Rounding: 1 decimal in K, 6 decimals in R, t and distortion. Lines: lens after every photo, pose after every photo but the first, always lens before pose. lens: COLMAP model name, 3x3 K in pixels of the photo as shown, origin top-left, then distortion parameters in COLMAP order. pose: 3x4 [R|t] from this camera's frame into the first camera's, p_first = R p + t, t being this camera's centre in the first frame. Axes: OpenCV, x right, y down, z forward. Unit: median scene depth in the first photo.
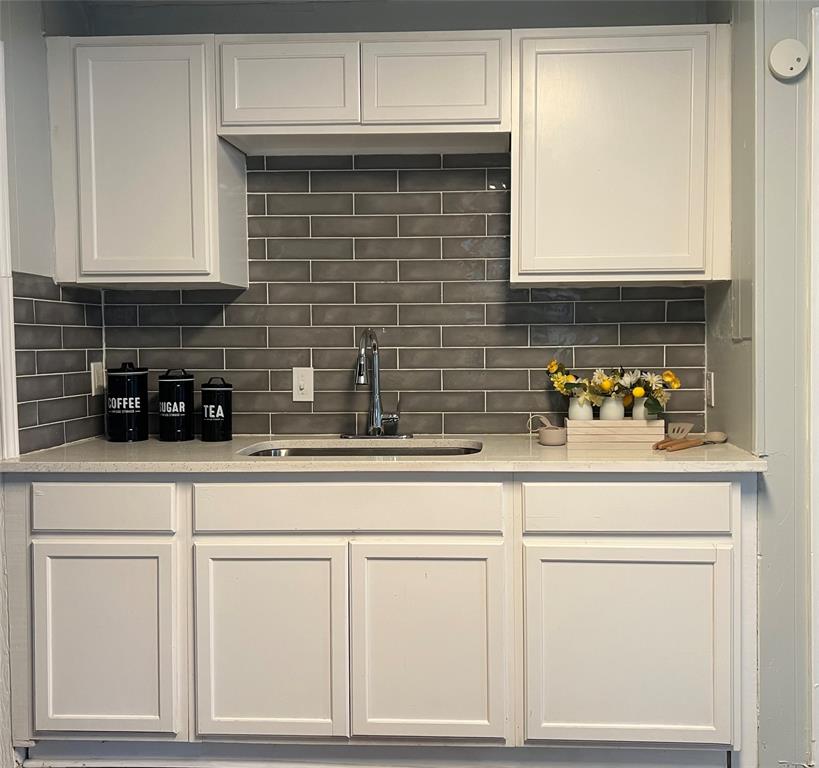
lens RADIAL K [[817.7, 0, 463.9], [0, 817.7, 367.1], [0, 0, 1]] dist [0.030186, 0.000000]
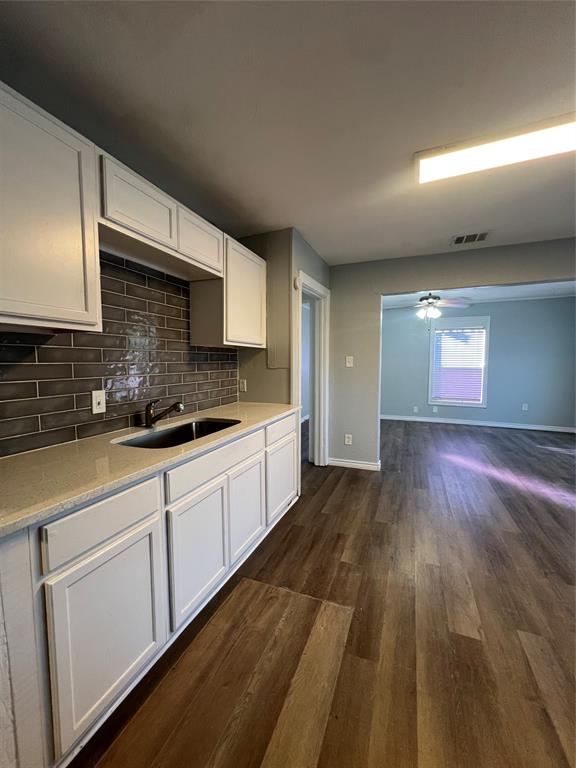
lens RADIAL K [[306.2, 0, 288.4], [0, 306.2, 383.3], [0, 0, 1]] dist [-0.000066, 0.000160]
pose [[0.329443, -0.064208, 0.941990, -0.647743], [0.031904, 0.997872, 0.056859, -0.035582], [-0.943636, 0.011322, 0.330790, 0.514111]]
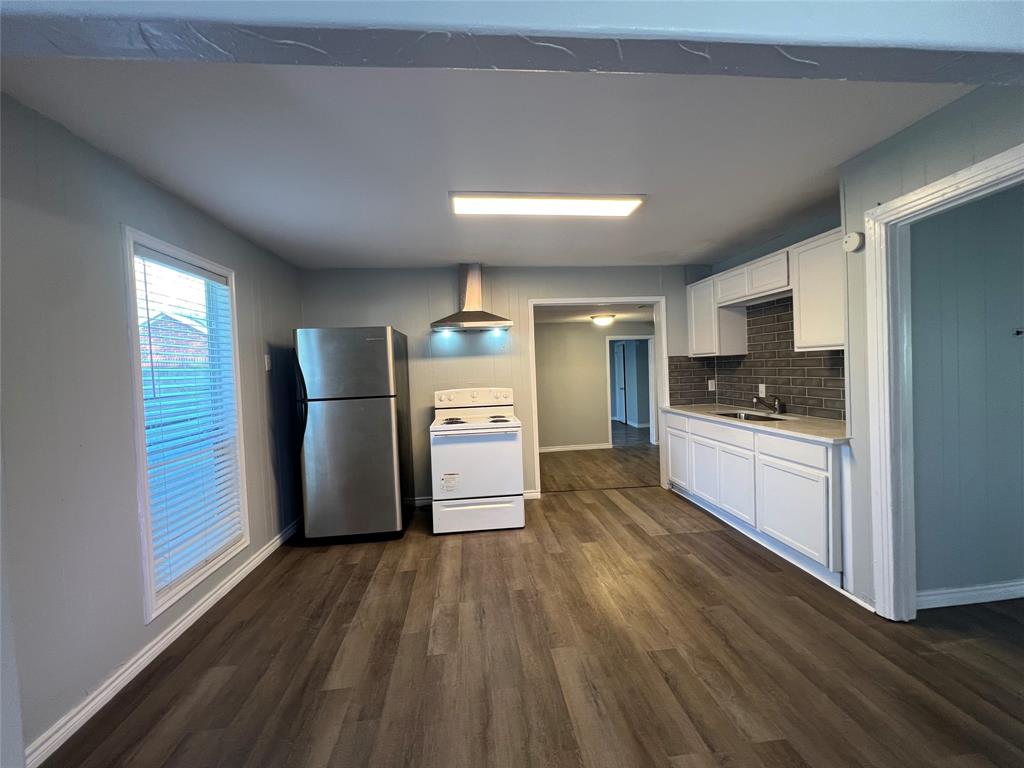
lens RADIAL K [[408.3, 0, 511.4], [0, 408.3, 382.3], [0, 0, 1]] dist [-0.000066, 0.000160]
pose [[0.151472, 0.031440, -0.987961, 1.020757], [0.007957, 0.999423, 0.033024, -0.057479], [0.988429, -0.012864, 0.151135, 0.019724]]
